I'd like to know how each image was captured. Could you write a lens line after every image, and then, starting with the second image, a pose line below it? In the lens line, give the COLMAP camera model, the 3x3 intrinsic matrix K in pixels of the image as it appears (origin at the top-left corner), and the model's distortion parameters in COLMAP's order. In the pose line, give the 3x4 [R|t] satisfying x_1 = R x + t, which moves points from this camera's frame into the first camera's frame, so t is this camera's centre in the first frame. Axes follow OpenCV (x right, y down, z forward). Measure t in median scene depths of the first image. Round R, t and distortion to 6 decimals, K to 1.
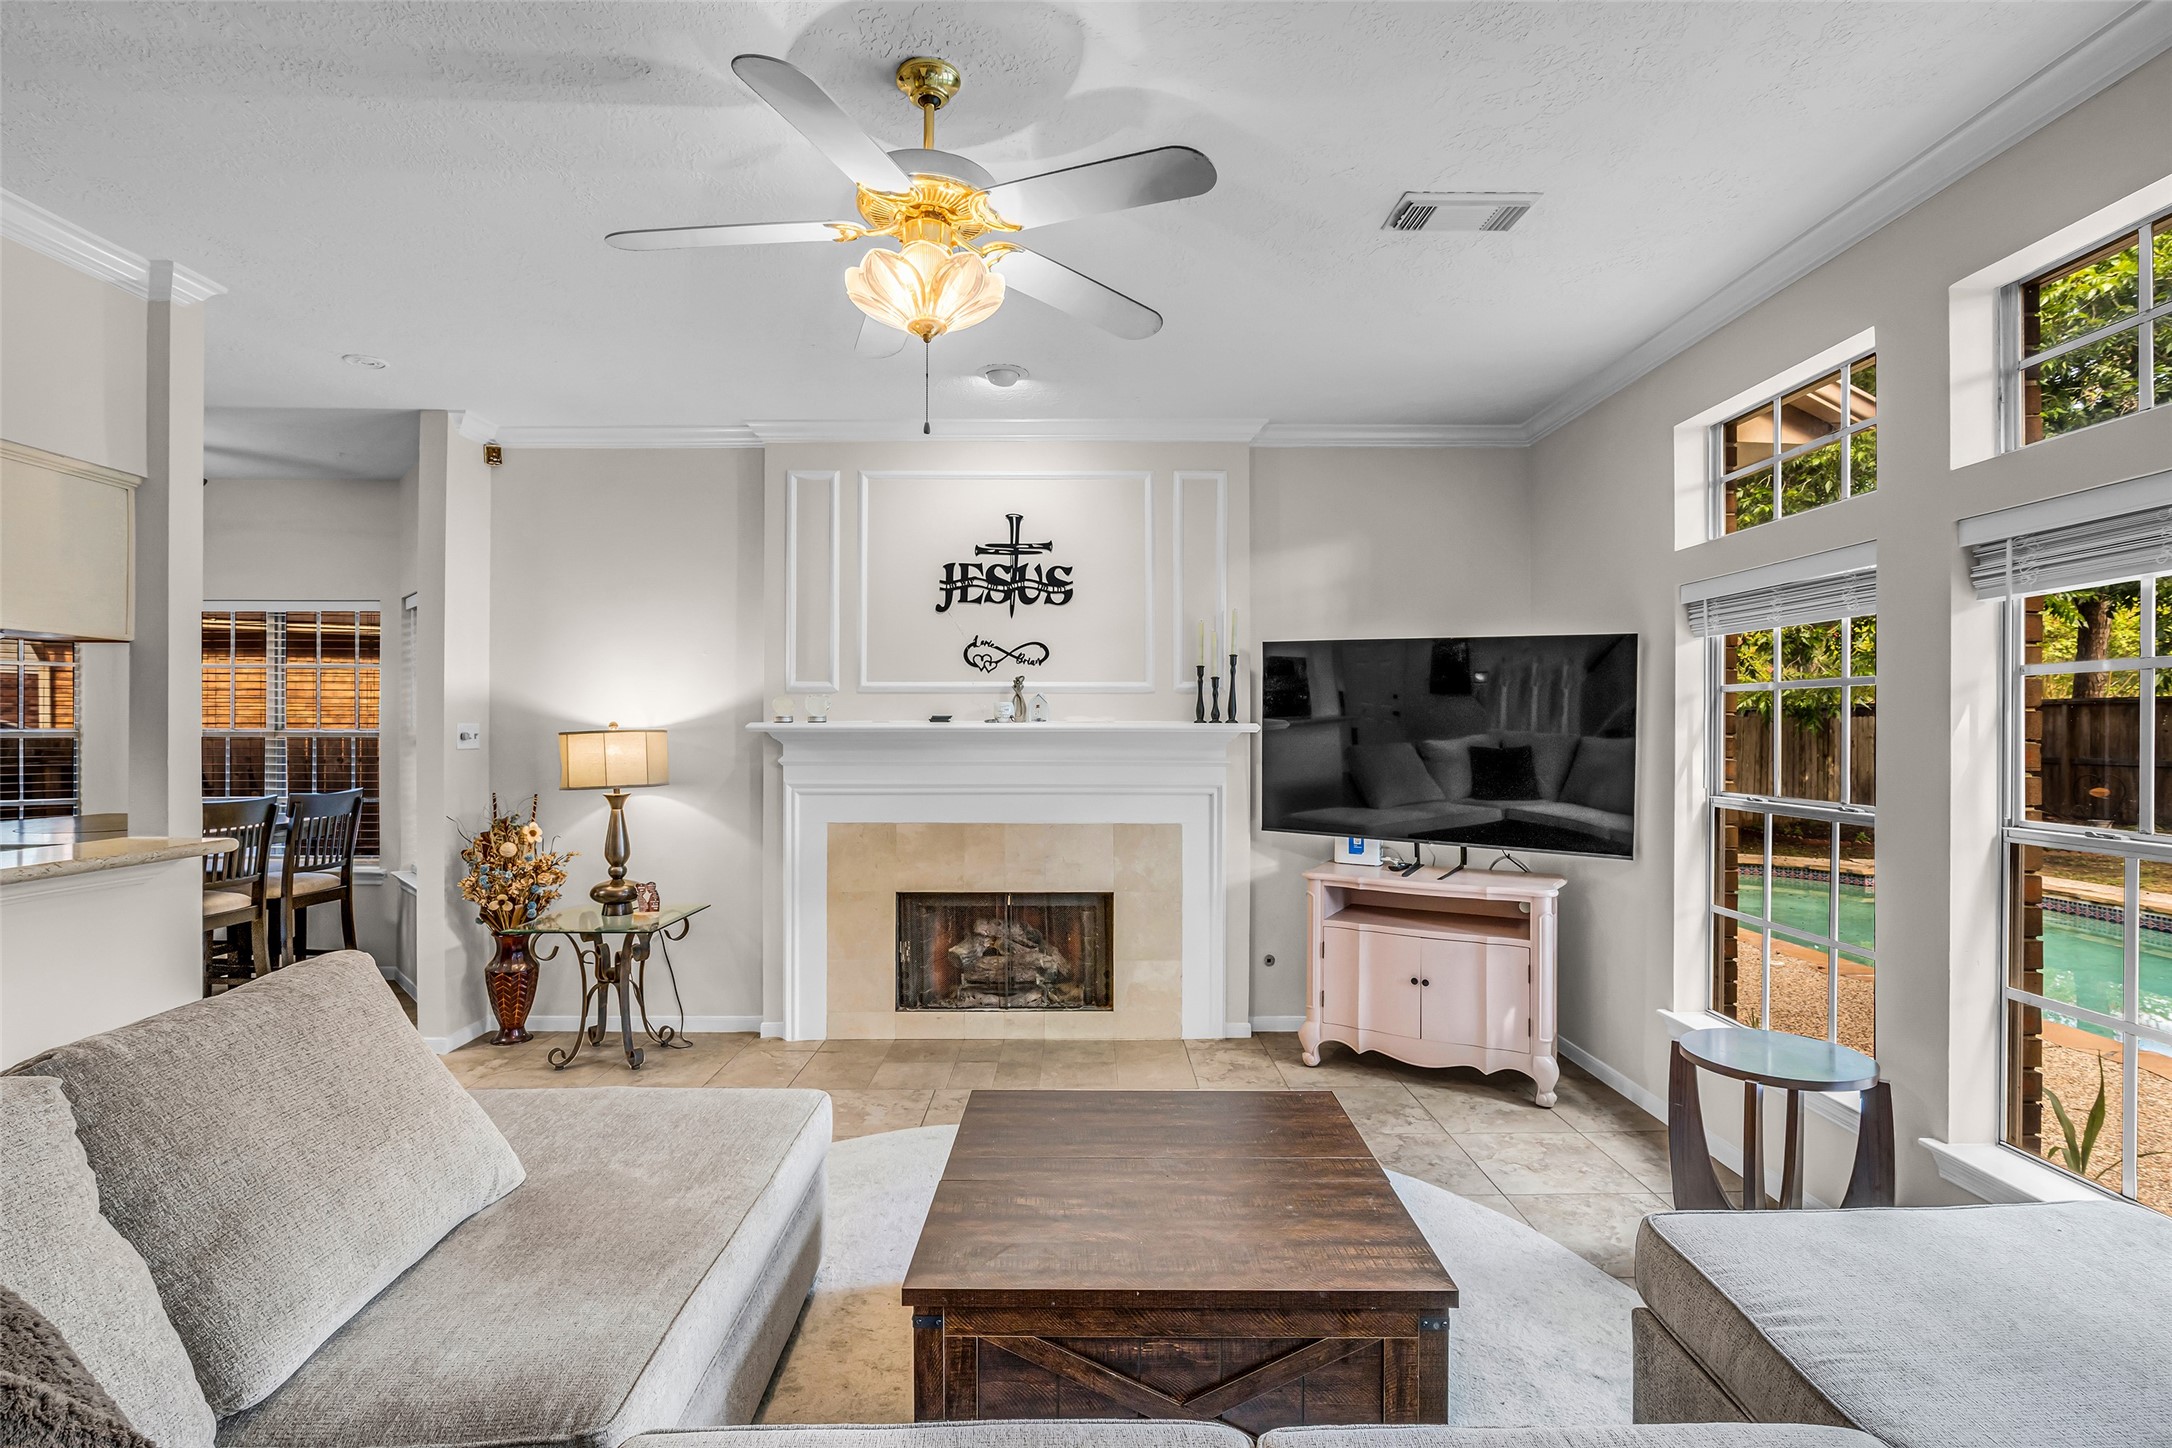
lens RADIAL K [[1006.5, 0, 1087.2], [0, 1006.5, 729.0], [0, 0, 1]] dist [-0.018068, 0.000304]
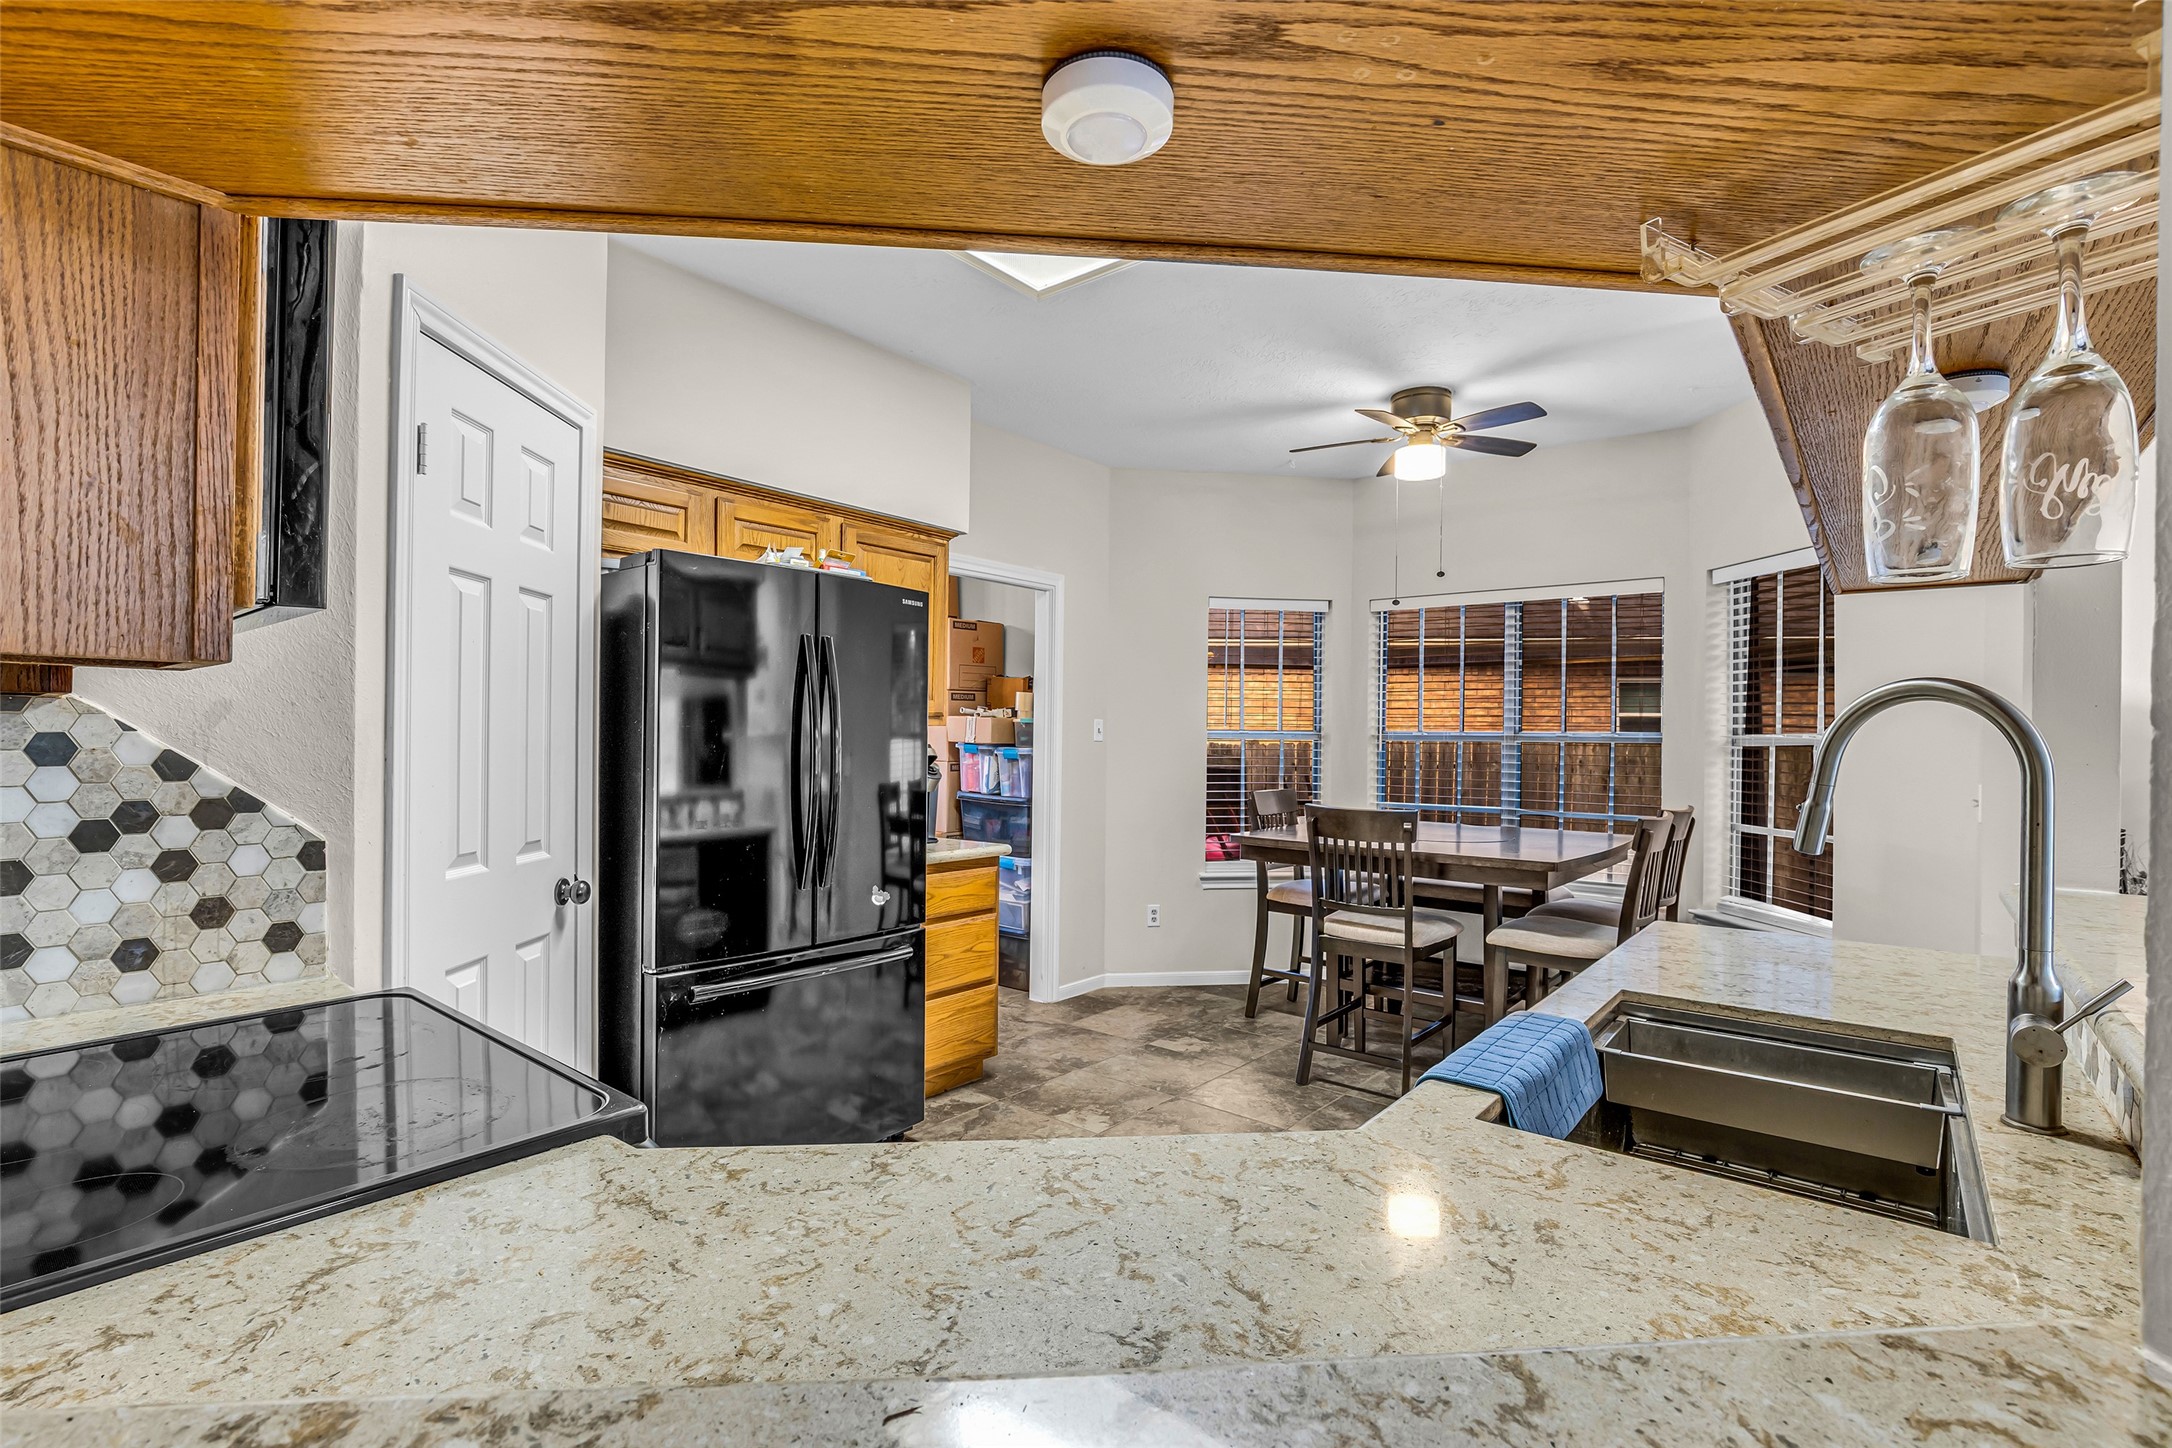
lens RADIAL K [[991.5, 0, 1083.2], [0, 991.5, 740.3], [0, 0, 1]] dist [-0.022950, 0.004829]
pose [[0.764106, 0.012024, -0.644978, -0.682295], [-0.014768, 0.999890, 0.001145, 0.013594], [0.644921, 0.008650, 0.764200, 0.087081]]
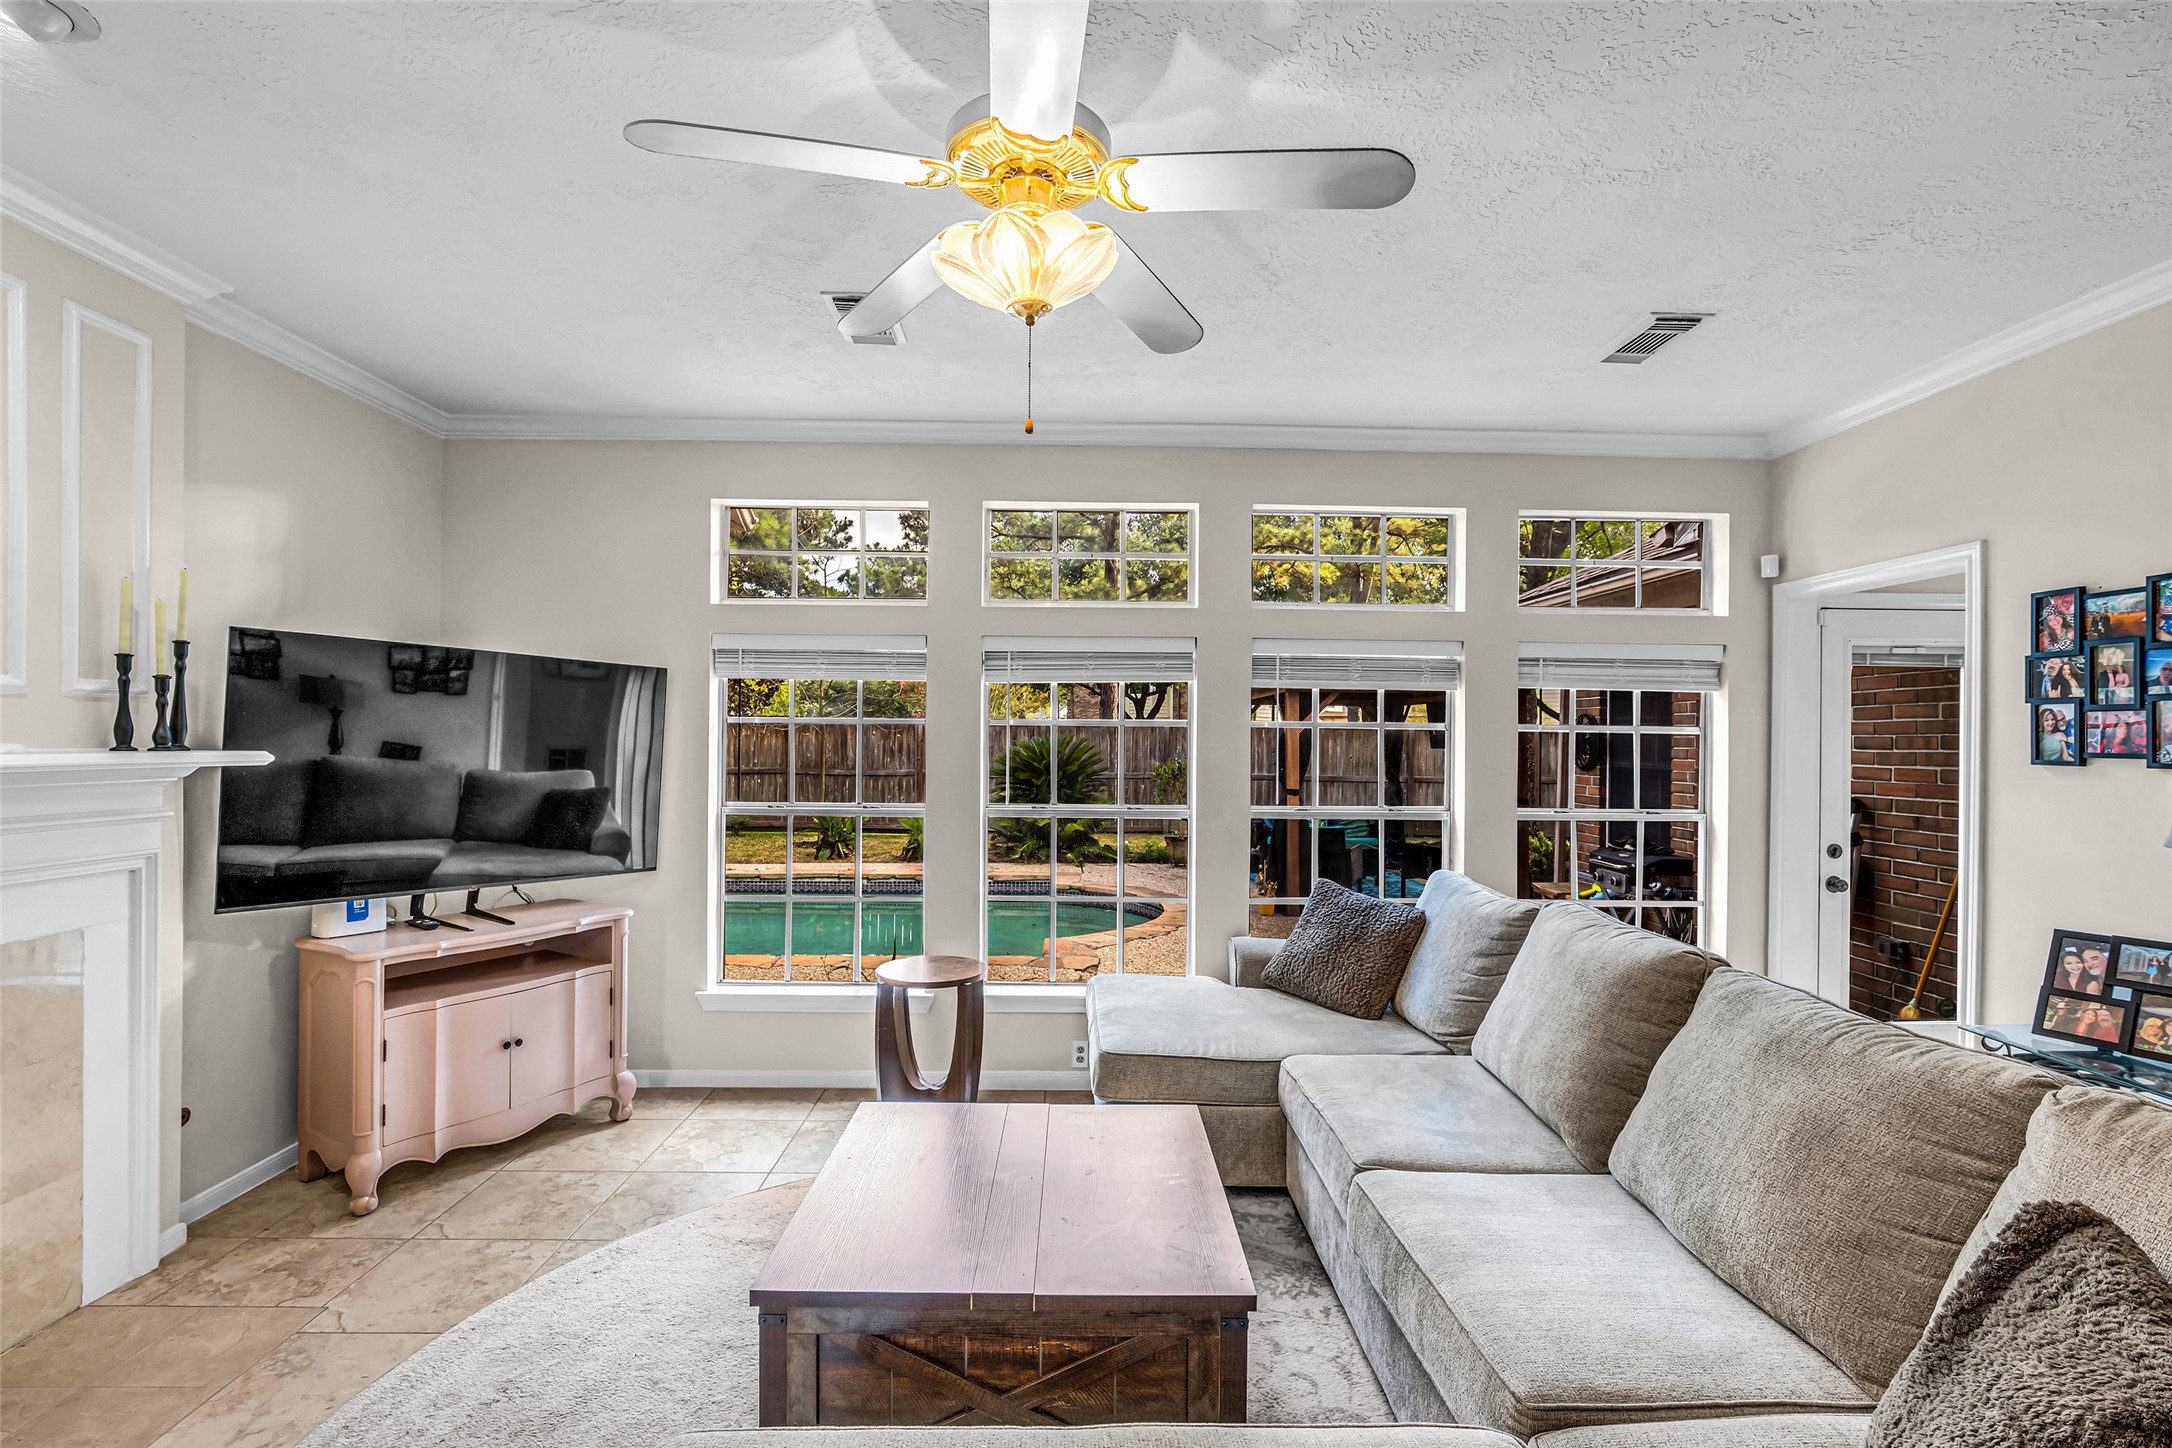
lens RADIAL K [[991.5, 0, 1076.5], [0, 991.5, 739.8], [0, 0, 1]] dist [-0.022950, 0.004829]
pose [[-0.007877, -0.003407, 0.999963, -0.461934], [-0.005582, 0.999979, 0.003363, -0.017161], [-0.999953, -0.005556, -0.007895, 0.446872]]
